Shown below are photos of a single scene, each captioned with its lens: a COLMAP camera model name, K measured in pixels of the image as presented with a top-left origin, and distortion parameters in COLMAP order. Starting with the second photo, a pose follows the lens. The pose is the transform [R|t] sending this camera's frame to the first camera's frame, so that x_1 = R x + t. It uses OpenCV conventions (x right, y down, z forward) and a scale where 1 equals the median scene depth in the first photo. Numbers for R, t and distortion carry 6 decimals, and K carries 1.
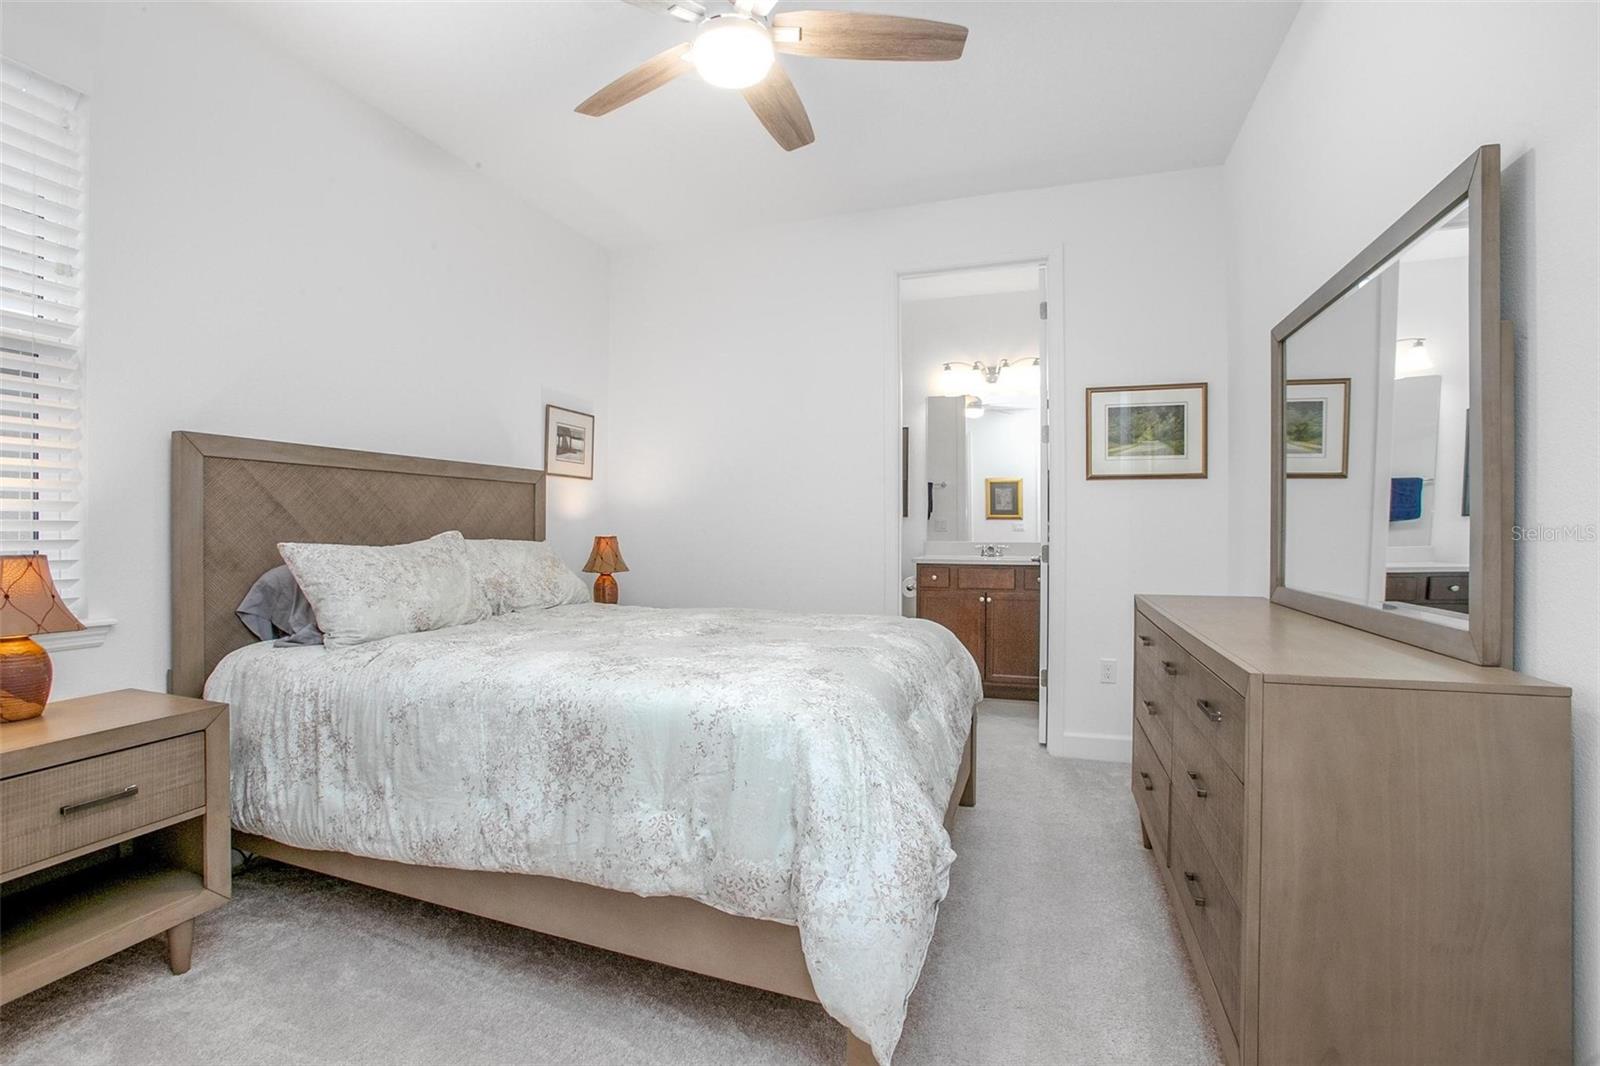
lens RADIAL K [[728.2, 0, 794.4], [0, 728.2, 528.5], [0, 0, 1]] dist [-0.082709, 0.034525]
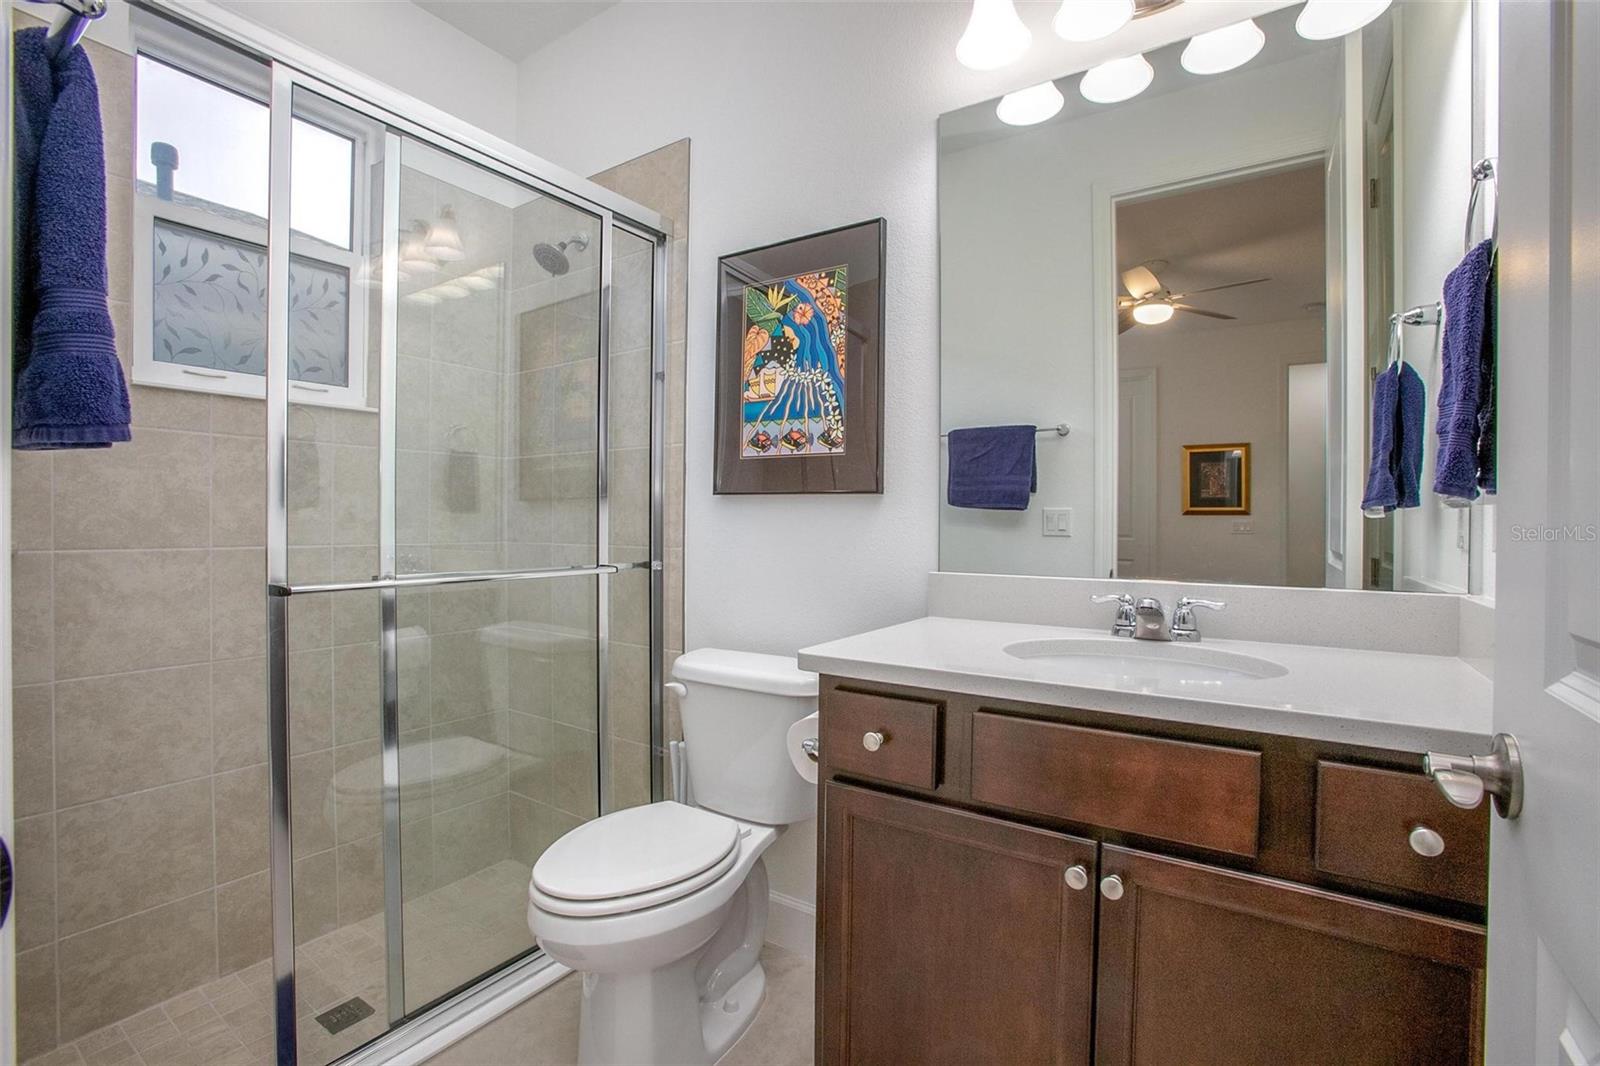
lens RADIAL K [[728.2, 0, 794.4], [0, 728.2, 528.5], [0, 0, 1]] dist [-0.082709, 0.034525]
pose [[0.965423, 0.004476, -0.260650, 0.230119], [-0.005770, 0.999975, -0.004202, 0.000067], [0.260625, 0.005561, 0.965424, 0.772762]]
